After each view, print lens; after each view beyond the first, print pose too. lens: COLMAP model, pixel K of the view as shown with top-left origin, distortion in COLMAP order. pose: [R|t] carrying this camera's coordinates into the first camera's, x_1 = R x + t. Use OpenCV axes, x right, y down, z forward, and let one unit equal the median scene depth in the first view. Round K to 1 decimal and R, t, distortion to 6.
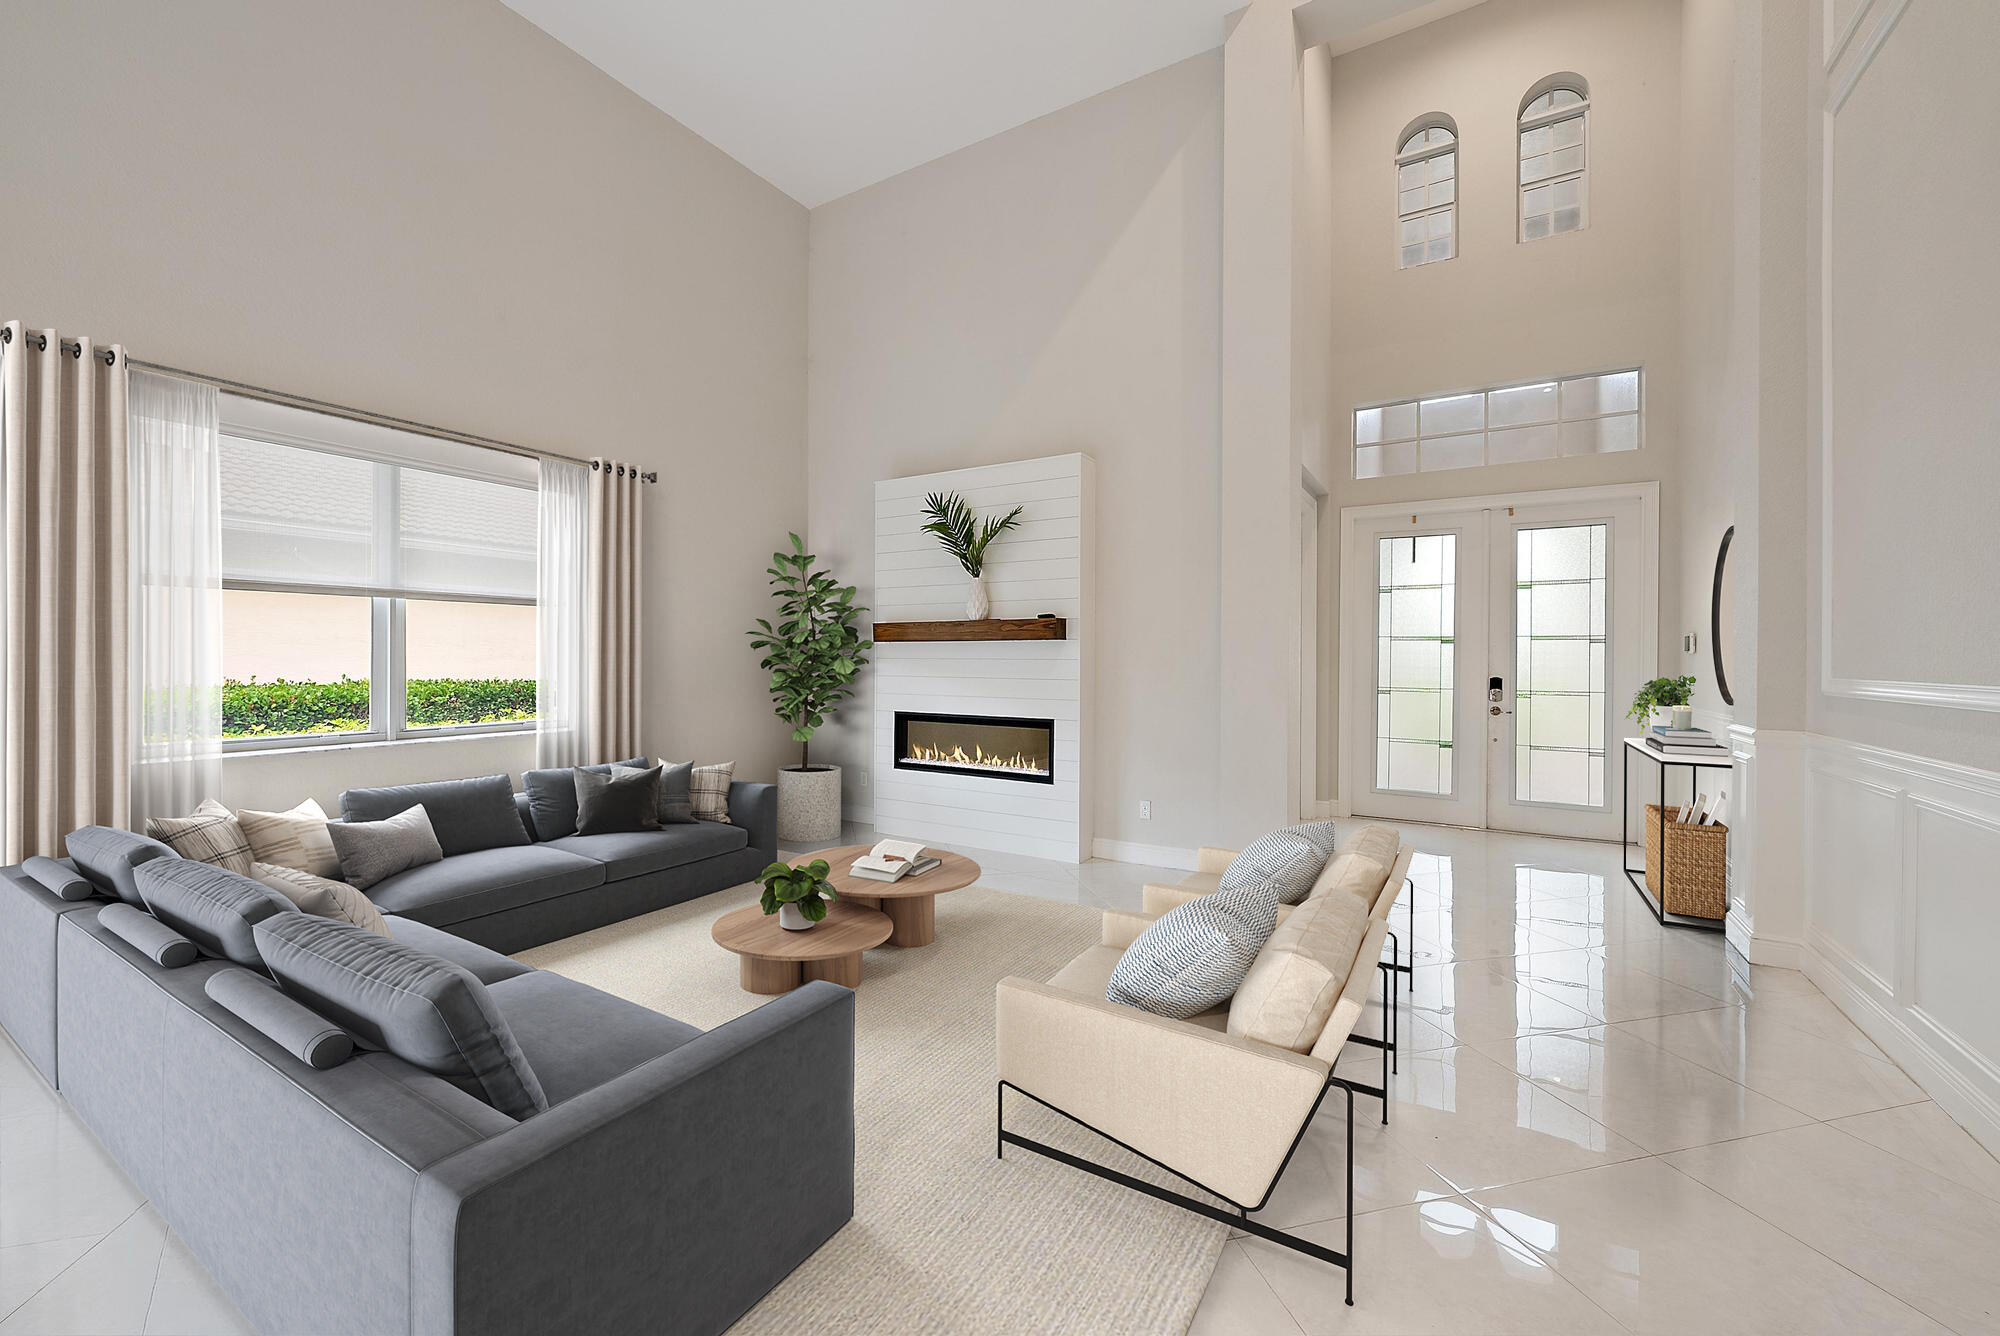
lens RADIAL K [[790.1, 0, 1005.7], [0, 790.1, 658.7], [0, 0, 1]] dist [0.001025, -0.000144]
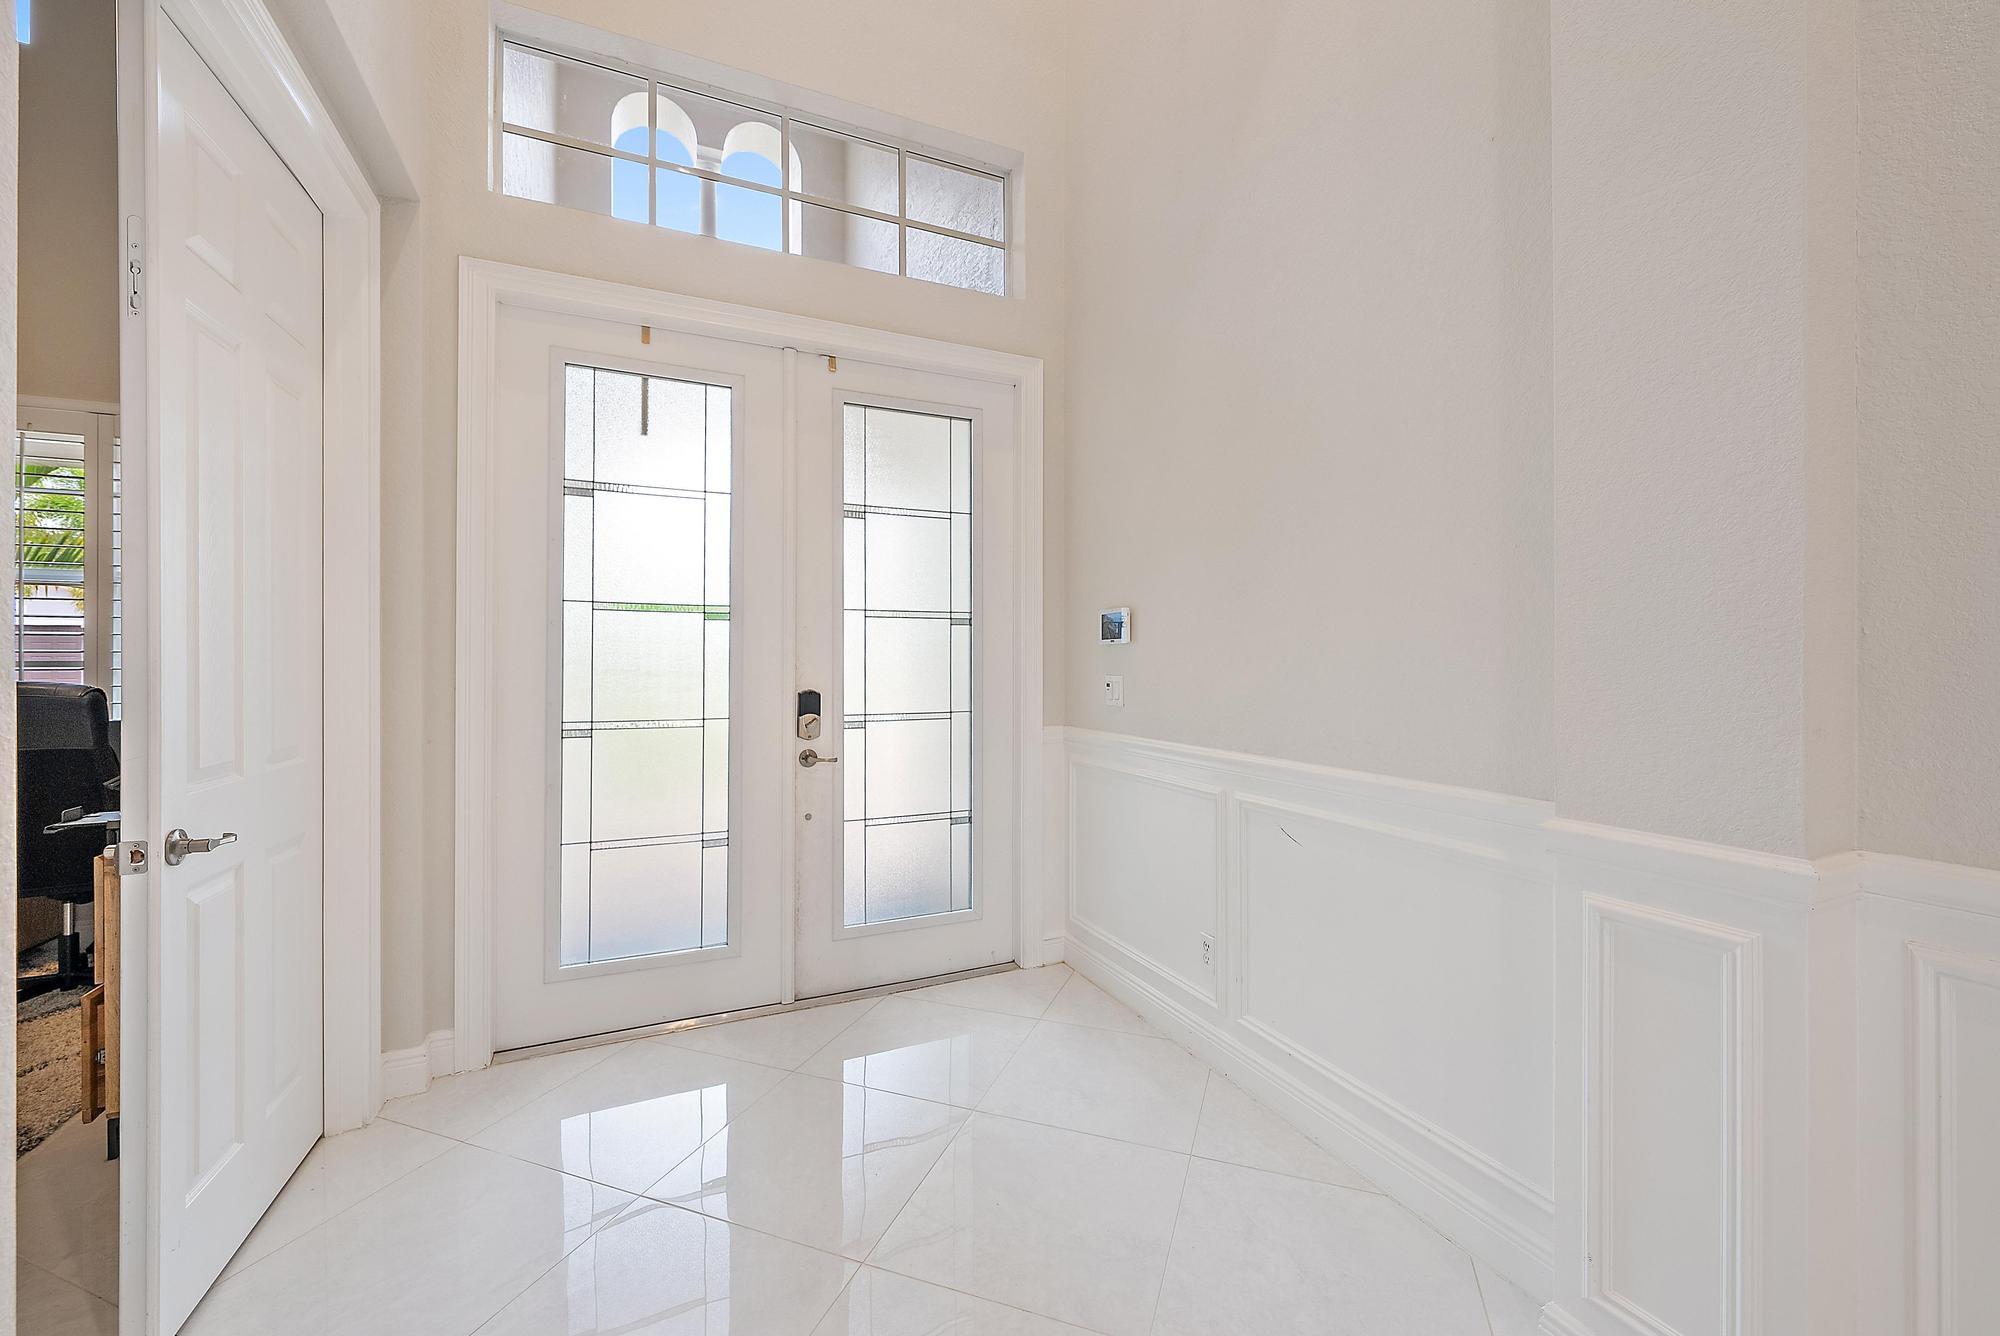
lens RADIAL K [[790.1, 0, 1004.4], [0, 790.1, 670.7], [0, 0, 1]] dist [0.001025, -0.000144]
pose [[0.569238, -0.001043, 0.822172, 0.278998], [0.006962, 0.999969, -0.003551, 0.013500], [-0.822144, 0.007745, 0.569227, 0.609211]]
